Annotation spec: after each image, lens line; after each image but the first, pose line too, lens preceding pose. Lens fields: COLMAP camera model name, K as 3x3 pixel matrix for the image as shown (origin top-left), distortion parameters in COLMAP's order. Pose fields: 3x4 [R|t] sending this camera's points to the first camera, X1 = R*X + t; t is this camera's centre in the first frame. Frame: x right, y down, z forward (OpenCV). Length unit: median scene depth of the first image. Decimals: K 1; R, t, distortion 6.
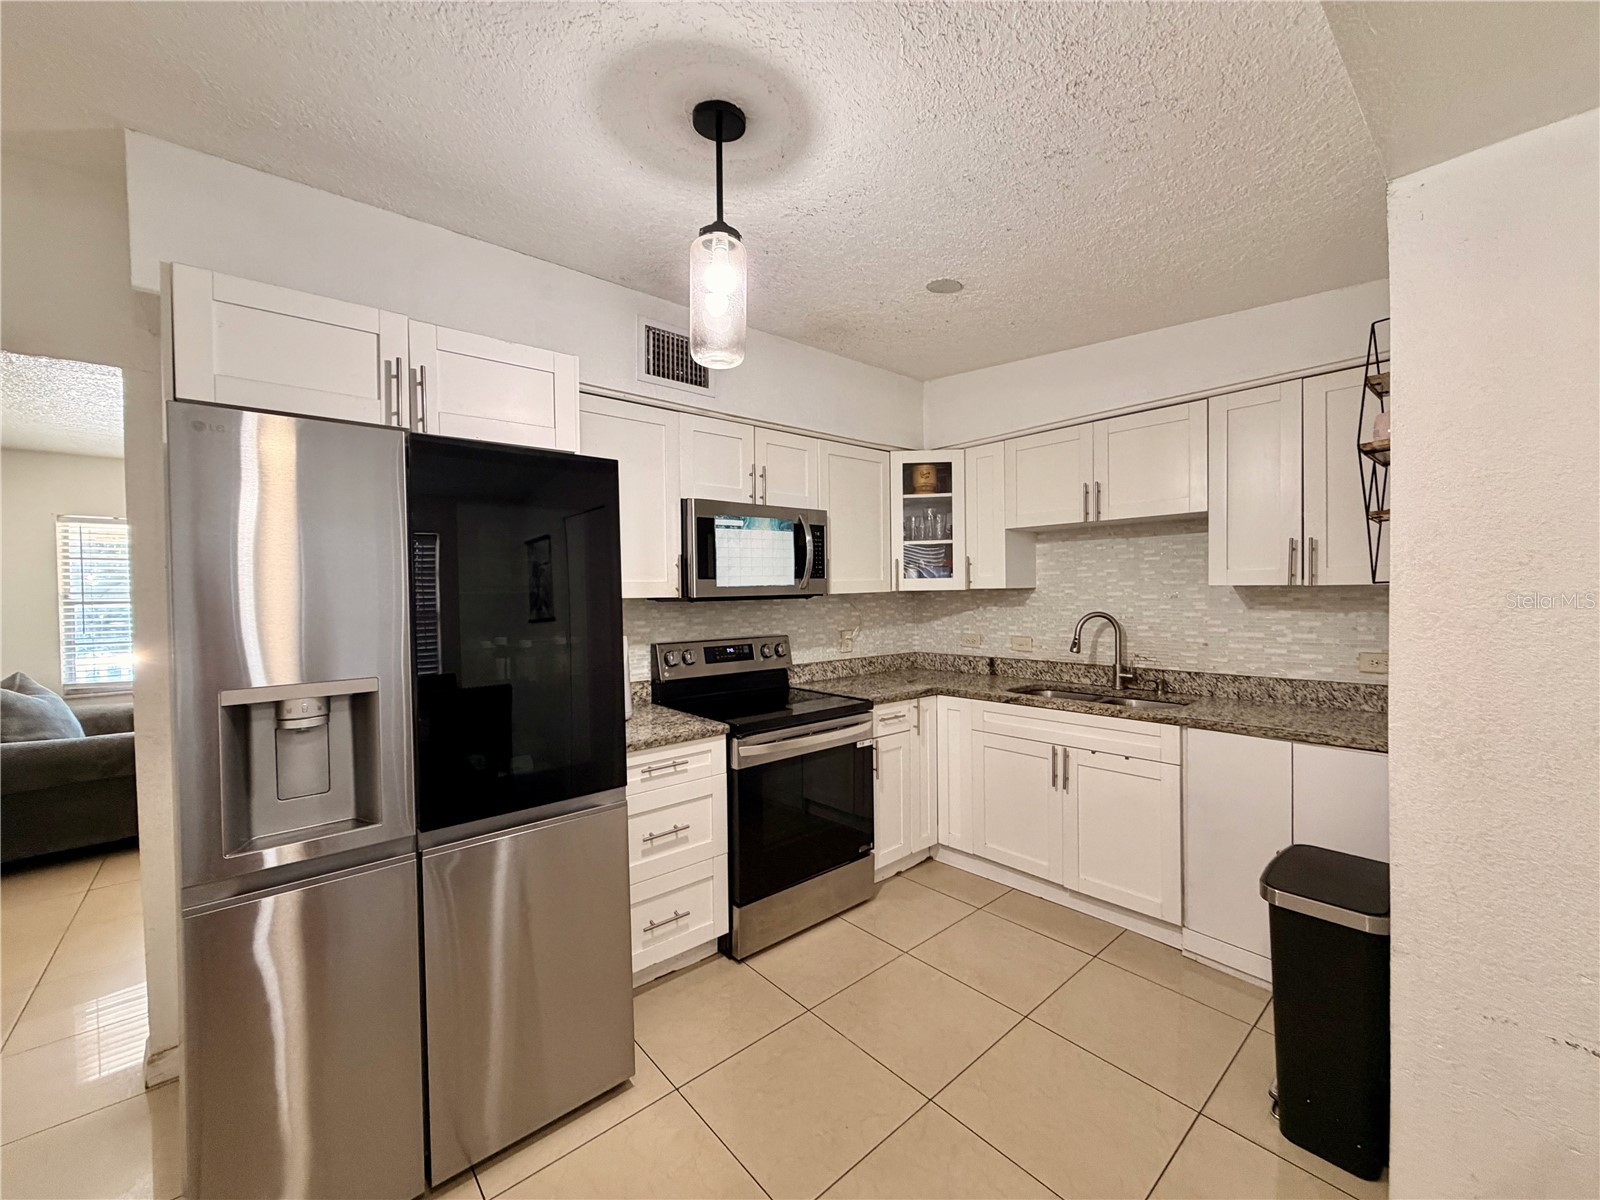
lens RADIAL K [[669.1, 0, 800.0], [0, 669.1, 600.0], [0, 0, 1]] dist [-0.000875, -0.000208]
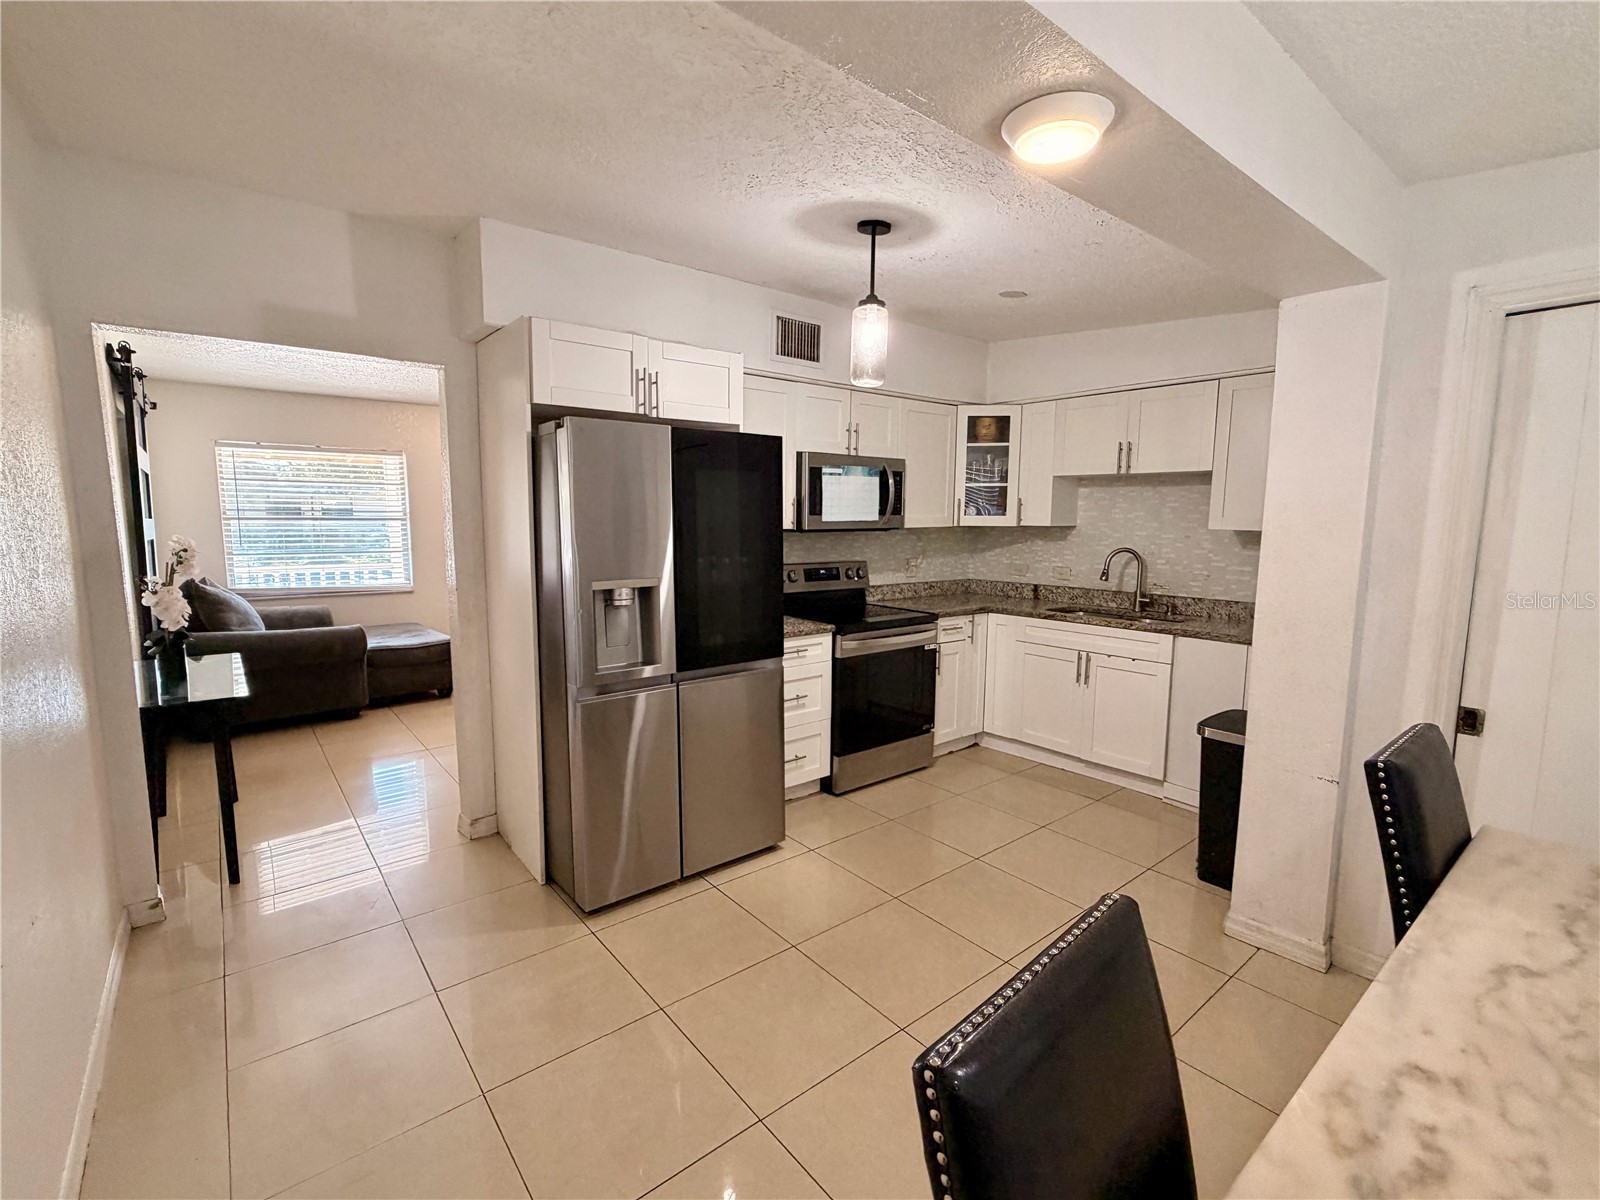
lens RADIAL K [[771.8, 0, 796.5], [0, 771.8, 608.3], [0, 0, 1]] dist [0.000337, -0.000047]
pose [[0.999215, 0.026066, -0.029828, -0.109877], [-0.022684, 0.993827, 0.108596, -0.011833], [0.032475, -0.107834, 0.993638, -0.436170]]
